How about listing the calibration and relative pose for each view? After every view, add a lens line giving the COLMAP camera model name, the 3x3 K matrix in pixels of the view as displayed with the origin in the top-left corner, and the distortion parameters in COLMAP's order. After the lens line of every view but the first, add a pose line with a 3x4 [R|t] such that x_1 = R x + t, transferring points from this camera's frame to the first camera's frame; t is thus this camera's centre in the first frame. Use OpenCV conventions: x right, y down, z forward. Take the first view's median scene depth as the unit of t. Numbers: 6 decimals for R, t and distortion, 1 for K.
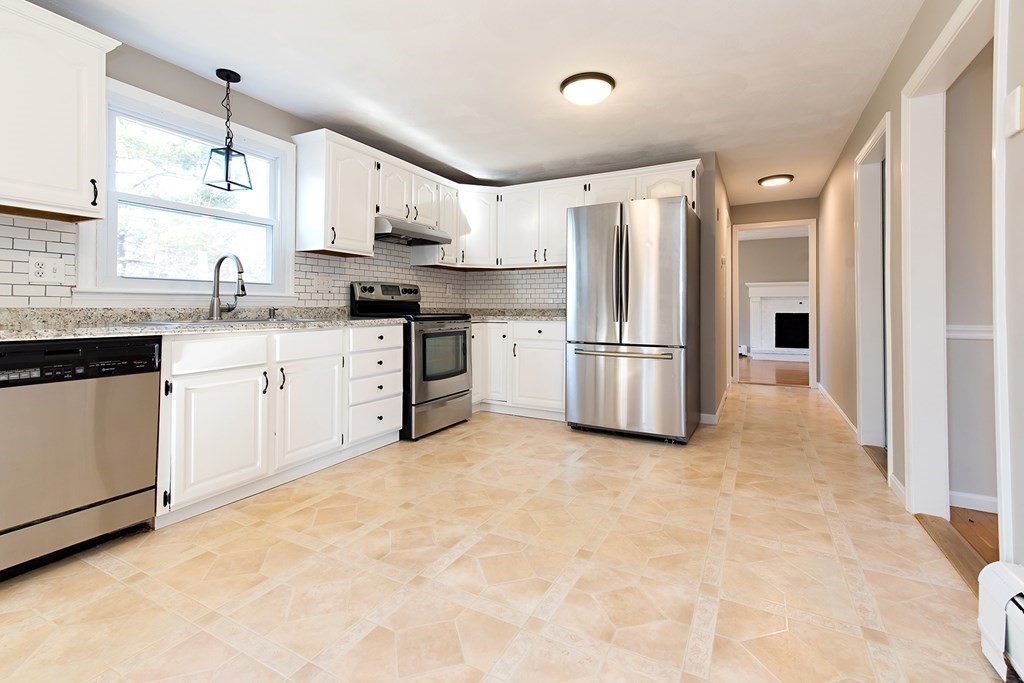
lens RADIAL K [[457.6, 0, 515.6], [0, 457.6, 301.9], [0, 0, 1]] dist [0.011641, 0.000586]
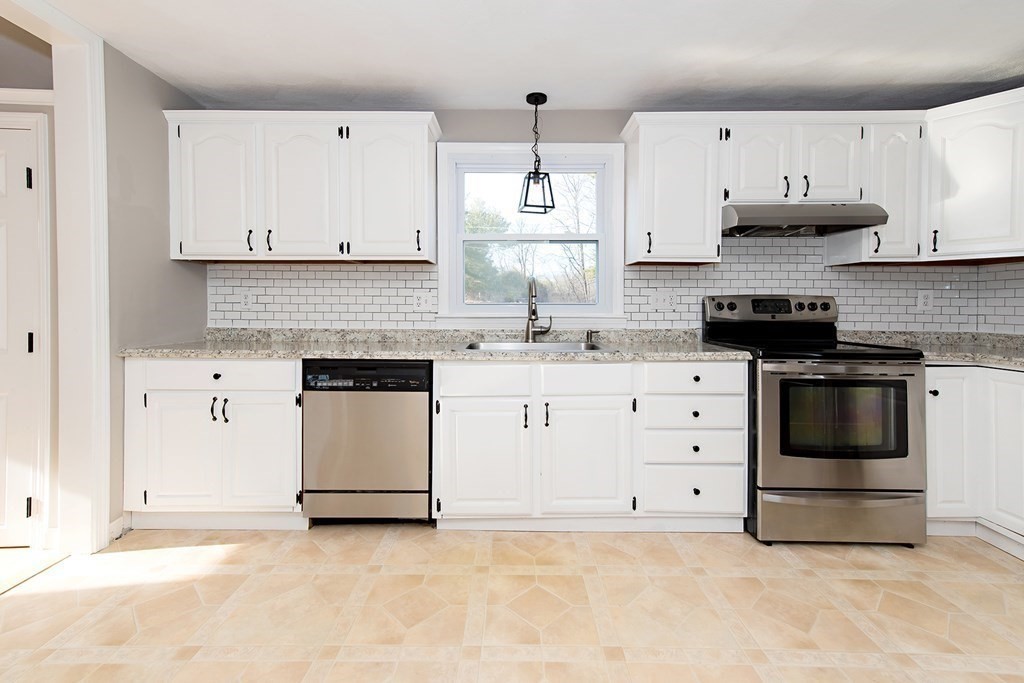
lens RADIAL K [[454.6, 0, 511.6], [0, 454.6, 309.8], [0, 0, 1]] dist [0.009520, 0.000340]
pose [[0.463098, 0.004946, -0.886293, 0.184774], [0.008283, 0.999917, 0.009909, -0.035520], [0.886268, -0.011930, 0.463019, 0.396079]]
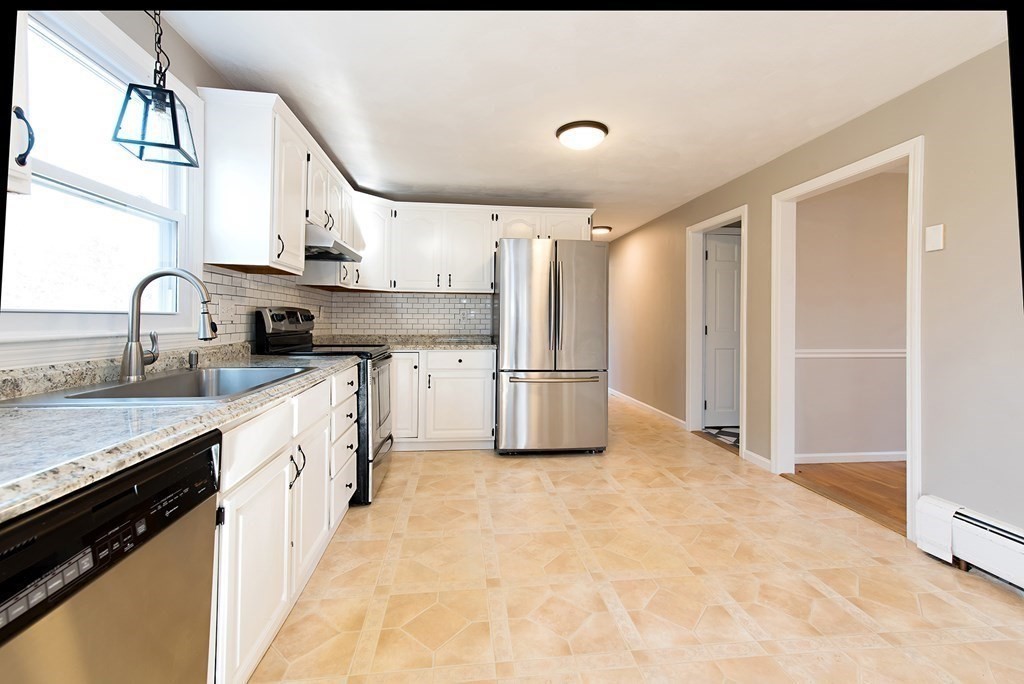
lens RADIAL K [[437.4, 0, 510.5], [0, 437.4, 321.5], [0, 0, 1]] dist [0.011202, 0.000122]
pose [[0.819990, 0.001139, 0.572376, -0.468388], [-0.011253, 0.999837, 0.014131, -0.039375], [-0.572267, -0.018029, 0.819869, 0.217261]]
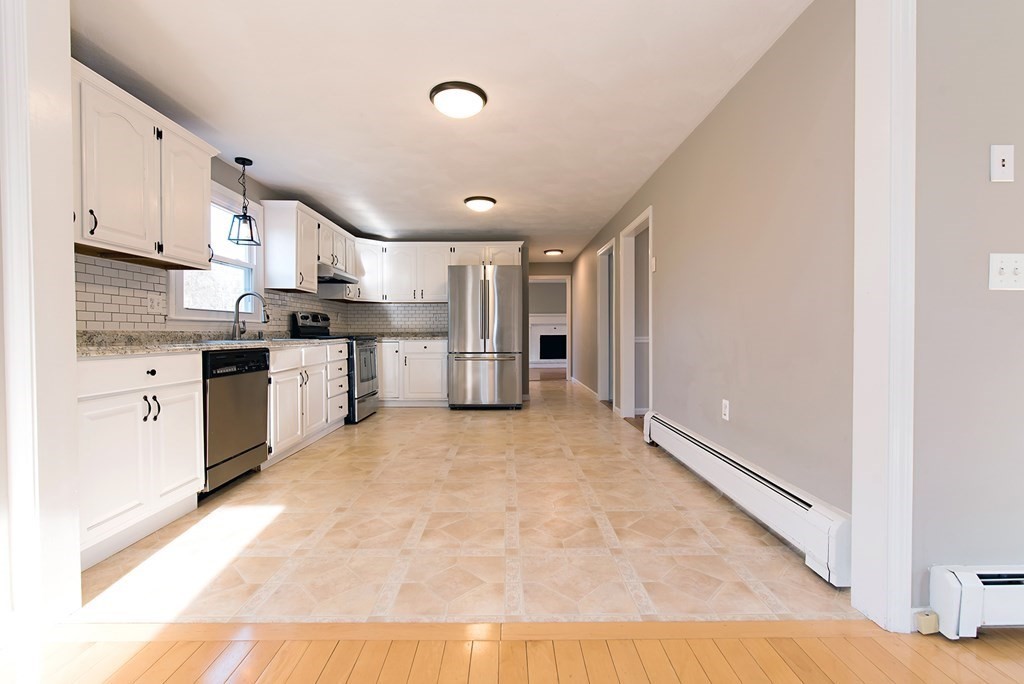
lens RADIAL K [[441.2, 0, 512.0], [0, 441.2, 342.0], [0, 0, 1]] dist [0.001544, 0.000157]
pose [[0.878477, -0.016549, 0.477499, -0.452256], [0.001374, 0.999483, 0.032113, 0.003176], [-0.477783, -0.027555, 0.878045, -0.442855]]
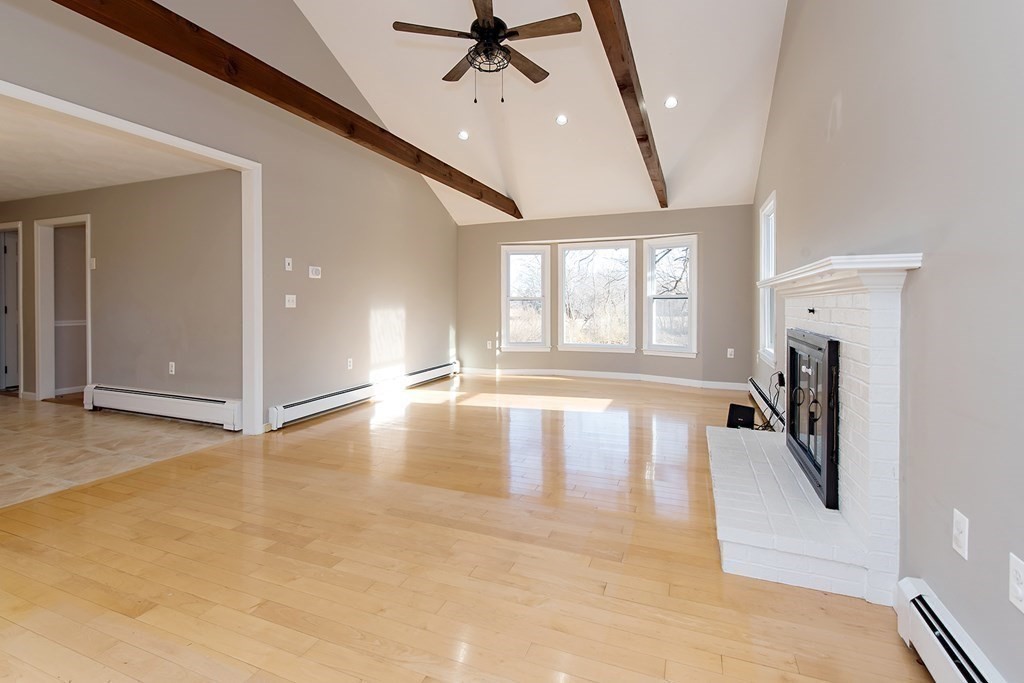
lens RADIAL K [[460.5, 0, 511.4], [0, 460.5, 304.9], [0, 0, 1]] dist [0.000064, -0.000041]
pose [[-0.108080, -0.007855, 0.994111, -1.181260], [-0.013672, 0.999886, 0.006415, -0.056583], [-0.994048, -0.012898, -0.108175, -0.771591]]
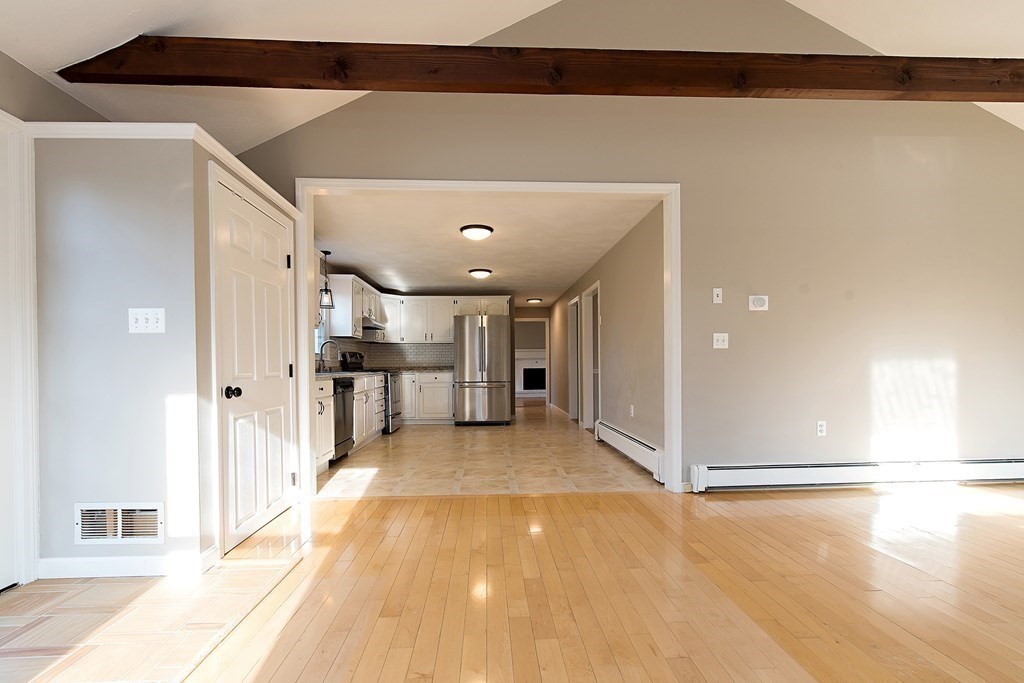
lens RADIAL K [[460.5, 0, 511.8], [0, 460.5, 371.2], [0, 0, 1]] dist [0.000875, 0.000106]
pose [[0.858457, -0.016589, 0.512617, -0.785477], [0.005624, 0.999721, 0.022935, -0.007510], [-0.512854, -0.016806, 0.858311, -0.958368]]
